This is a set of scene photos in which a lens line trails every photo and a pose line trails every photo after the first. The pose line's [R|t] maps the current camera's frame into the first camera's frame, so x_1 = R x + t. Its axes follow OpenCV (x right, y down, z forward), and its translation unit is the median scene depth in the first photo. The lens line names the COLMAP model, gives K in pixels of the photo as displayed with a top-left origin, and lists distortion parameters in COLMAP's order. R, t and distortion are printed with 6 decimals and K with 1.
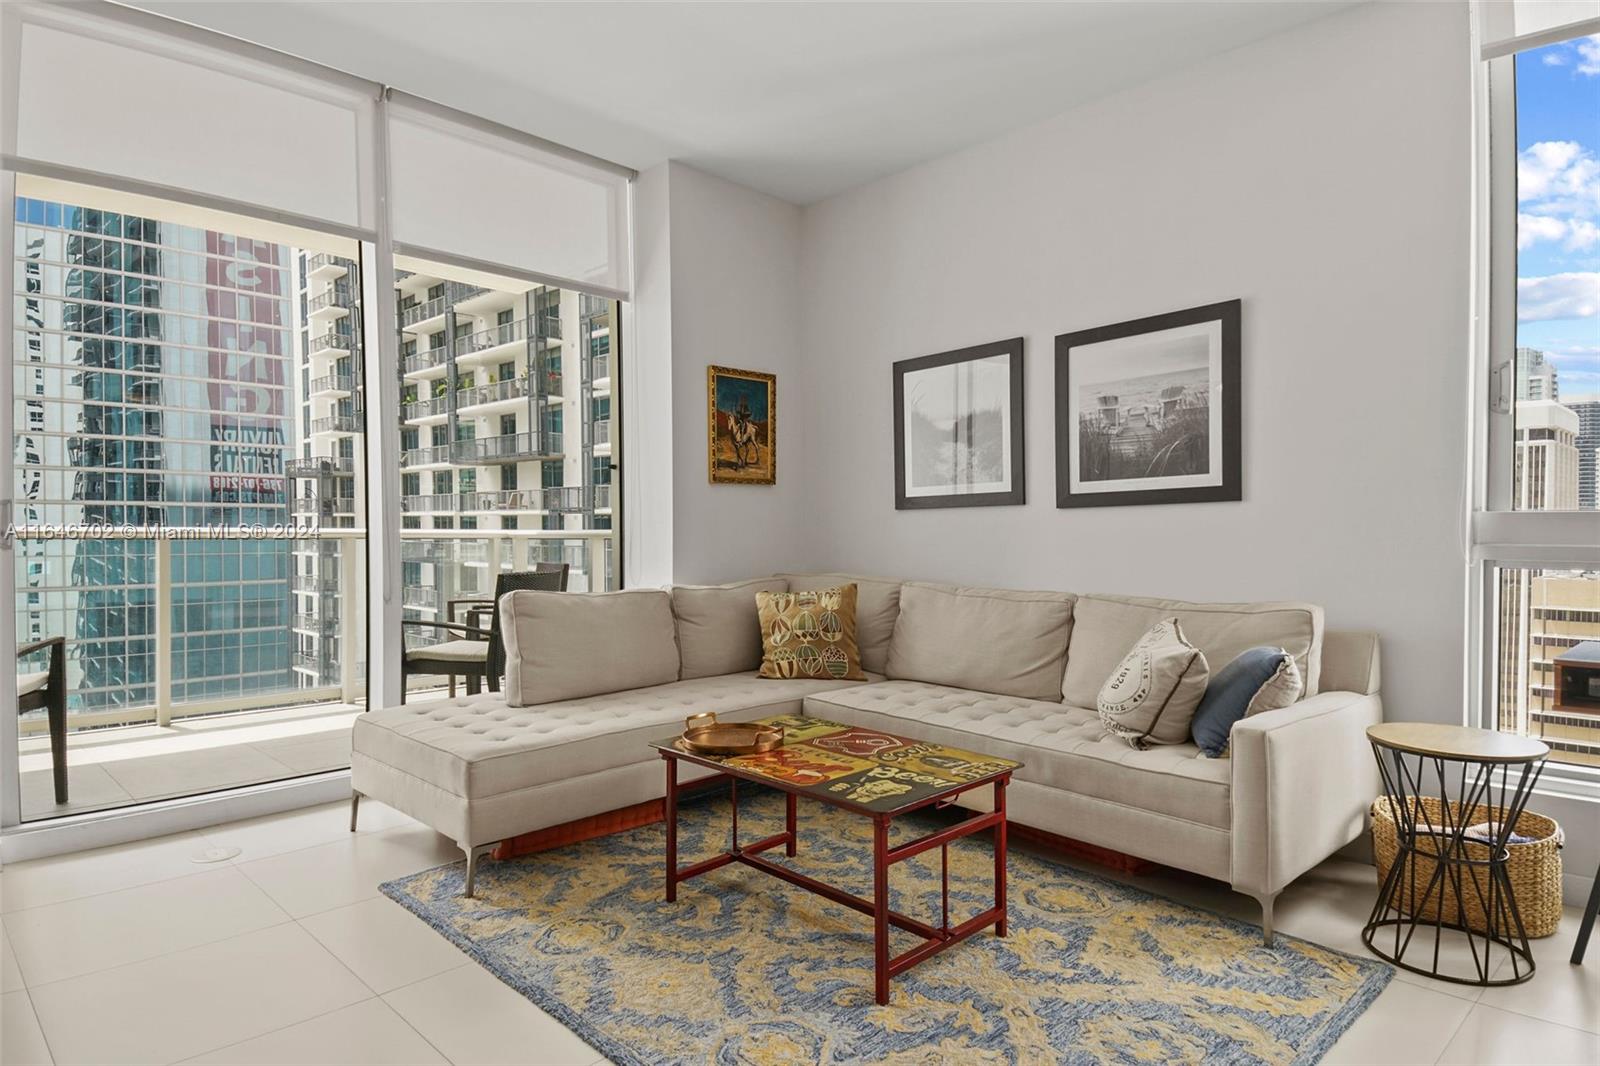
lens RADIAL K [[919.9, 0, 812.4], [0, 919.9, 549.4], [0, 0, 1]] dist [0.199726, -0.191155]
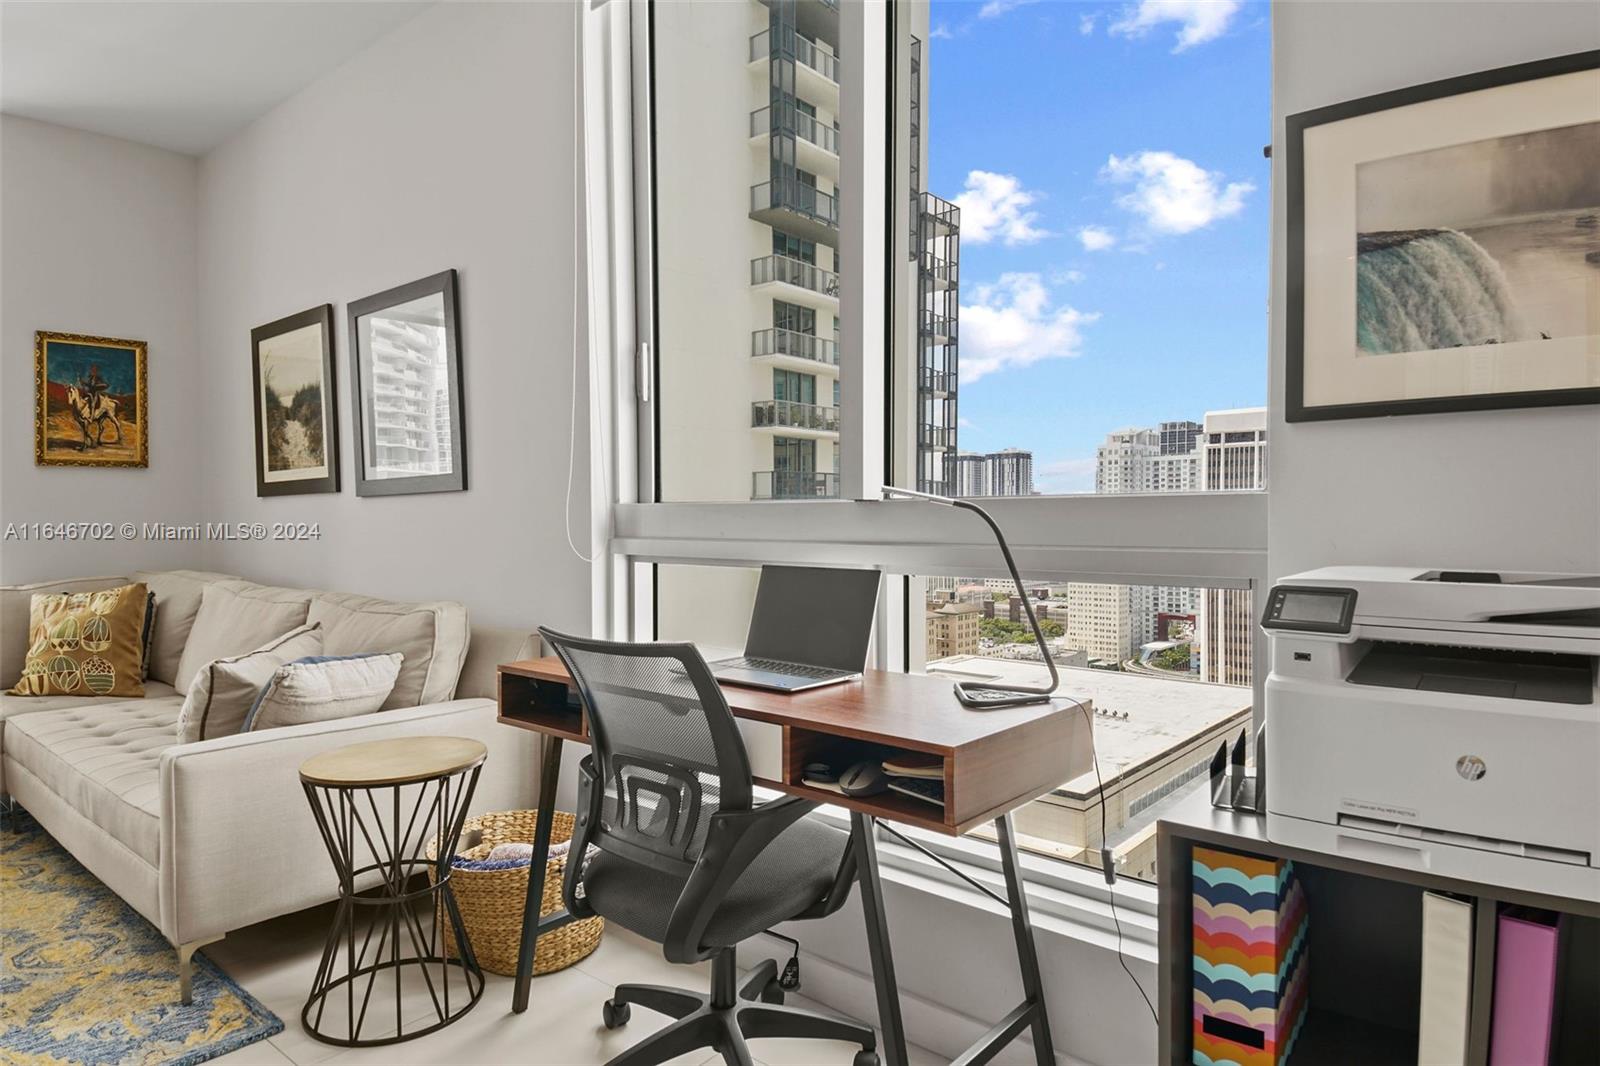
lens RADIAL K [[943.2, 0, 801.6], [0, 943.2, 522.1], [0, 0, 1]] dist [0.113046, -0.130437]
pose [[0.995253, -0.000062, 0.097325, 0.491323], [0.001787, 0.999843, -0.017638, -0.002418], [-0.097309, 0.017728, 0.995096, 0.042809]]
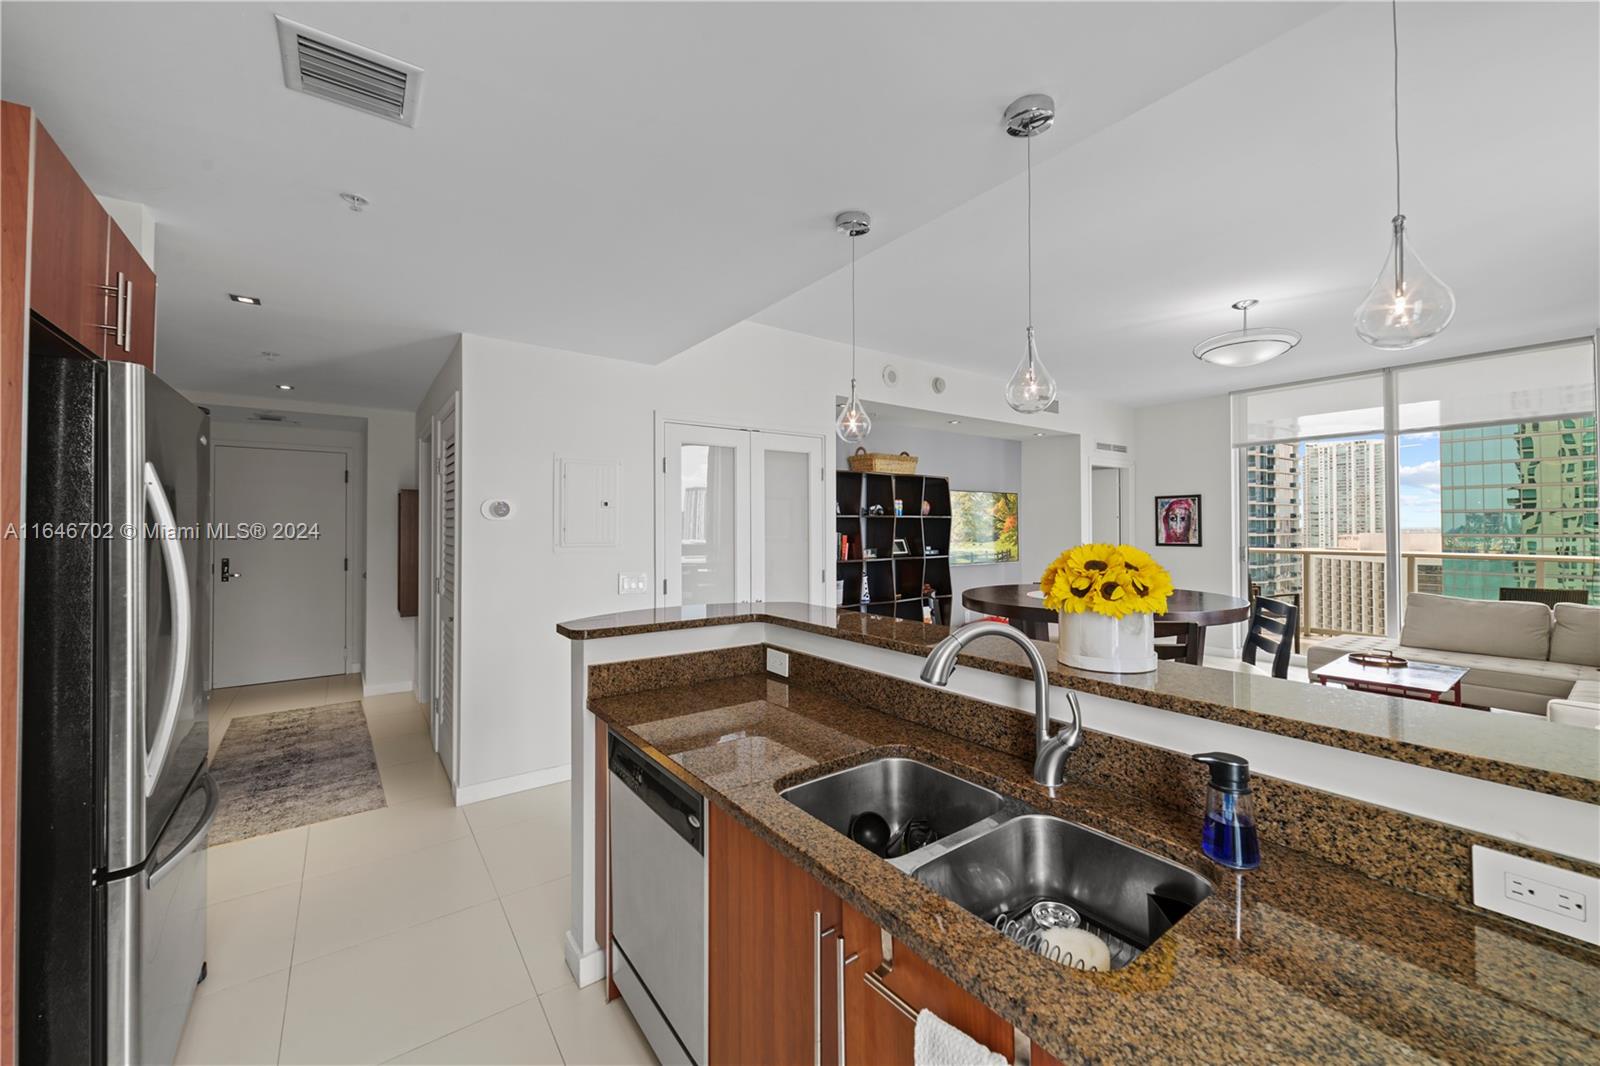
lens RADIAL K [[606.9, 0, 800.8], [0, 606.9, 527.5], [0, 0, 1]] dist [0.000243, 0.000163]
pose [[-0.149582, -0.001522, -0.988748, 0.939743], [-0.018715, 0.999824, 0.001293, -0.059284], [0.988572, 0.018698, -0.149585, -0.120169]]
